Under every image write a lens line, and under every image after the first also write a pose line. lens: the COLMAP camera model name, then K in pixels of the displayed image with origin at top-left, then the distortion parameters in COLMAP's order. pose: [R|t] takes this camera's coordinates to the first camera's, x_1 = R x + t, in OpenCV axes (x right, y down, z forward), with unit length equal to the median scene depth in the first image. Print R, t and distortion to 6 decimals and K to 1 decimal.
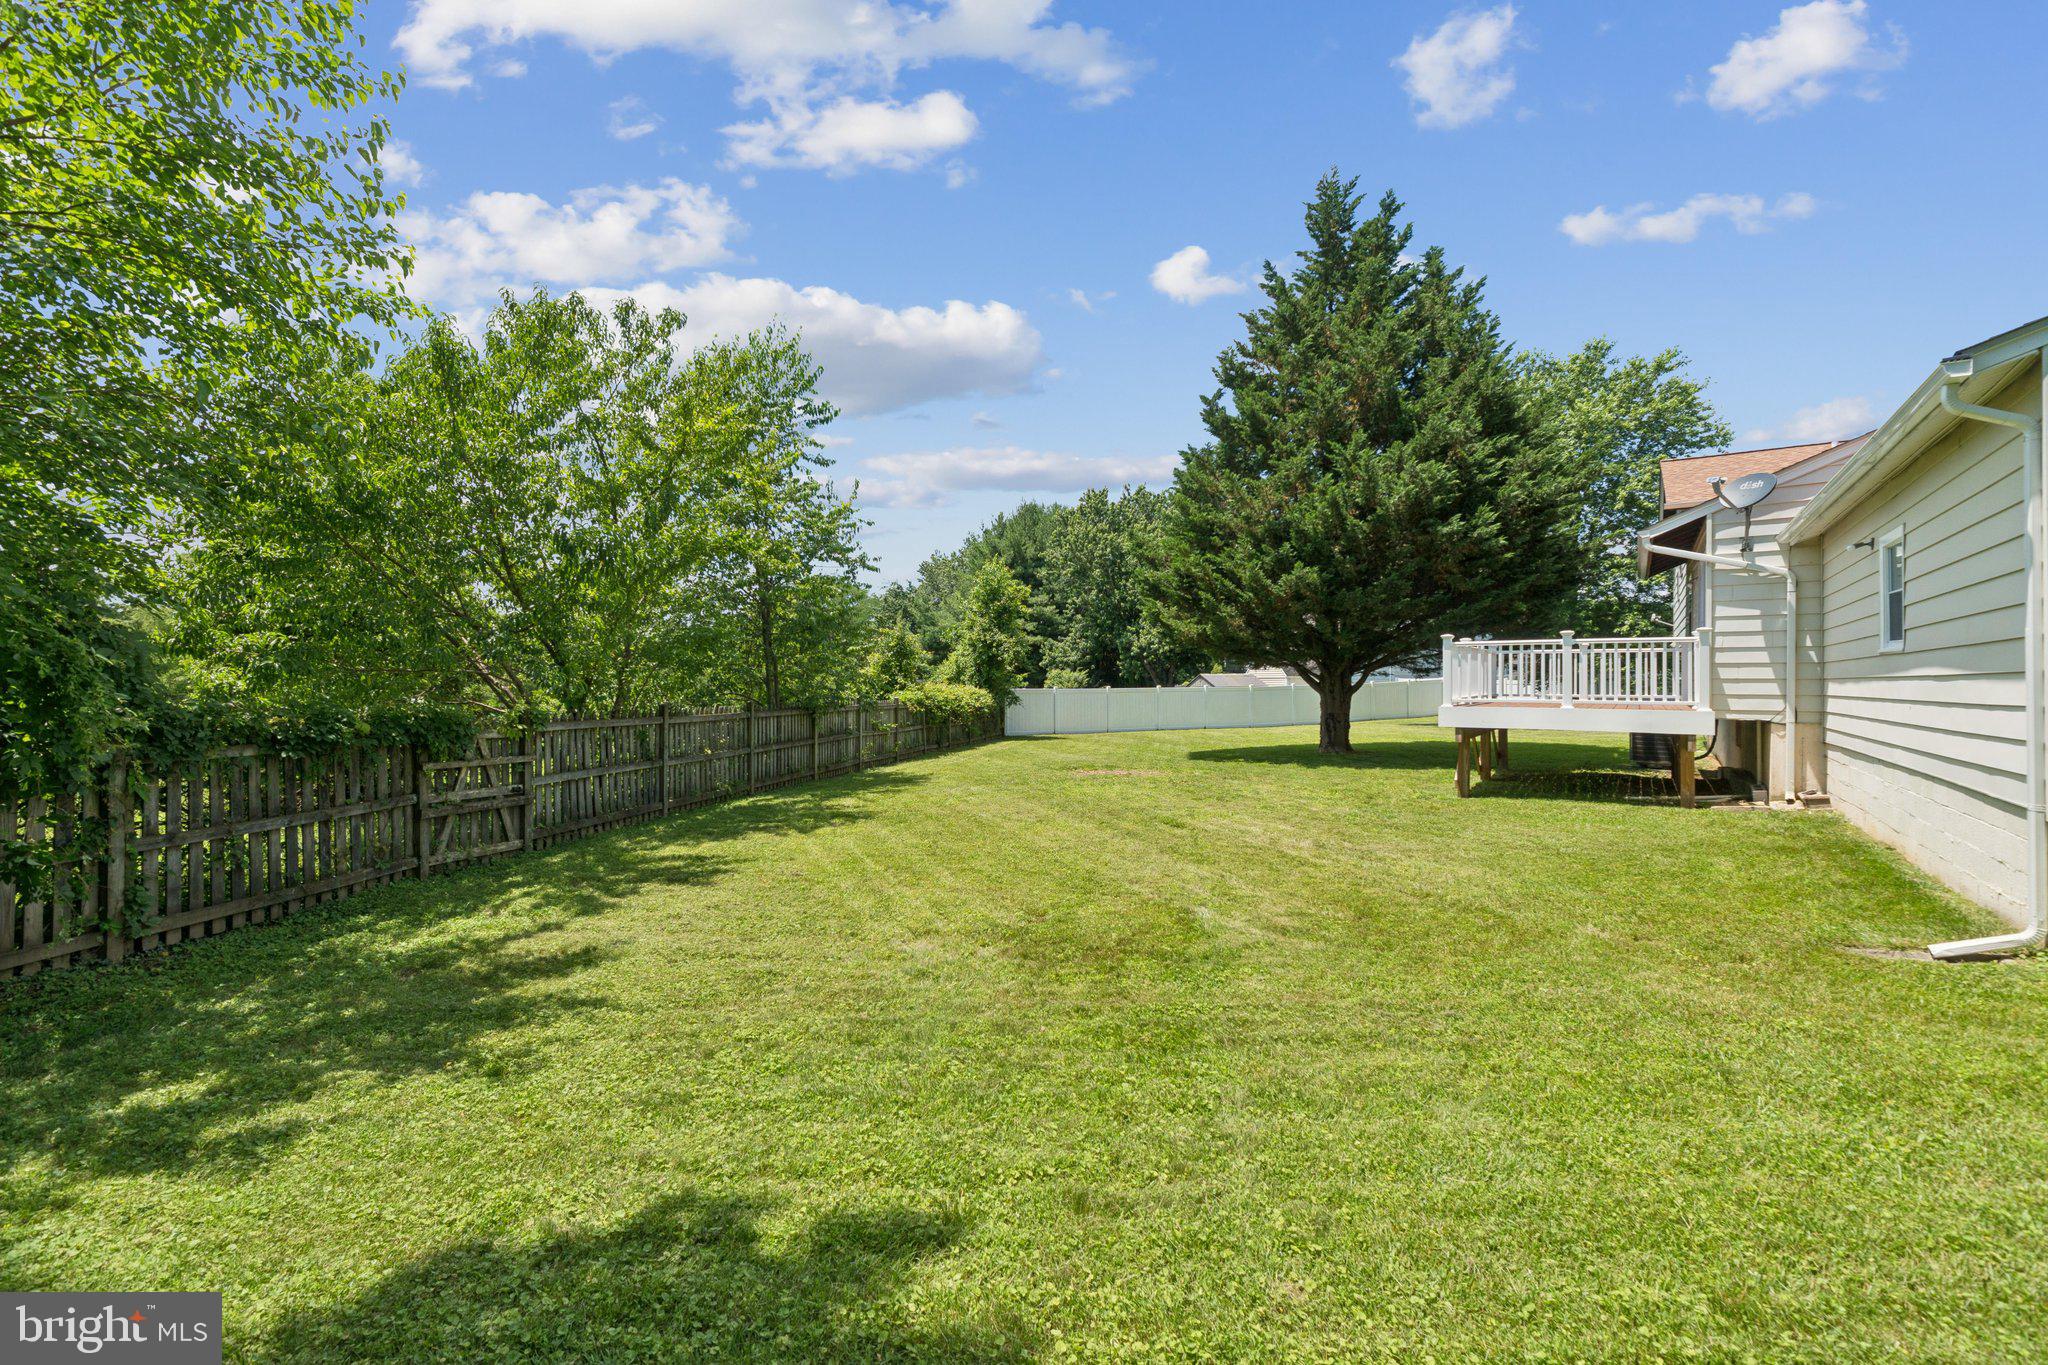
lens RADIAL K [[854.6, 0, 1025.3], [0, 854.6, 672.4], [0, 0, 1]] dist [-0.010015, 0.000244]
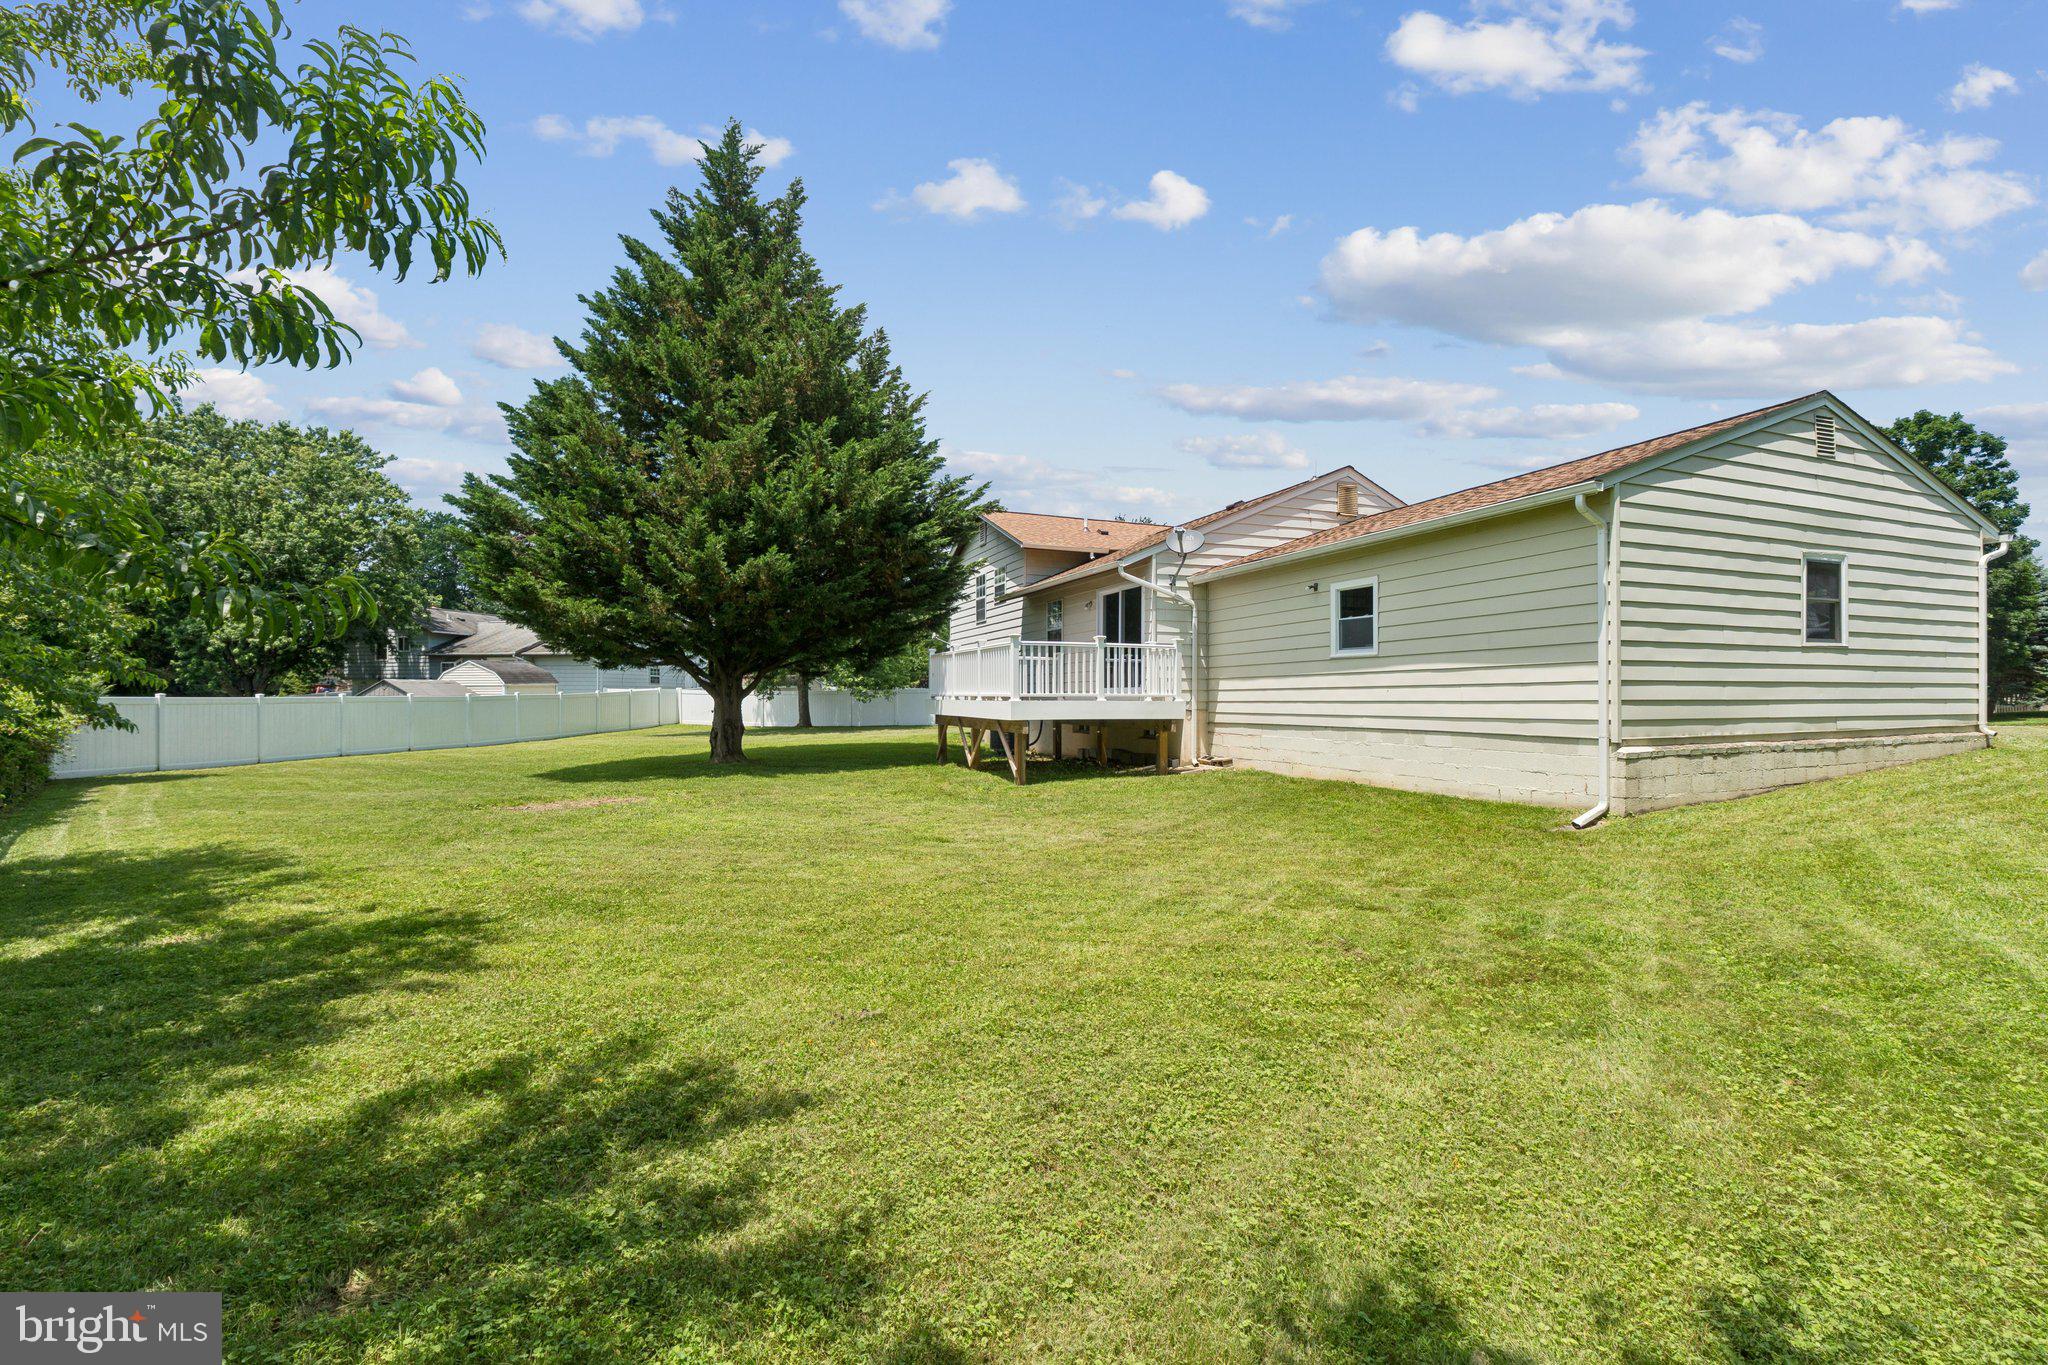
lens RADIAL K [[835.4, 0, 1023.9], [0, 835.4, 693.7], [0, 0, 1]] dist [-0.001140, 0.000007]
pose [[0.539211, 0.004016, 0.842161, -0.418752], [-0.009350, 0.999956, 0.001218, 0.033259], [-0.842119, -0.008531, 0.539224, 0.475099]]
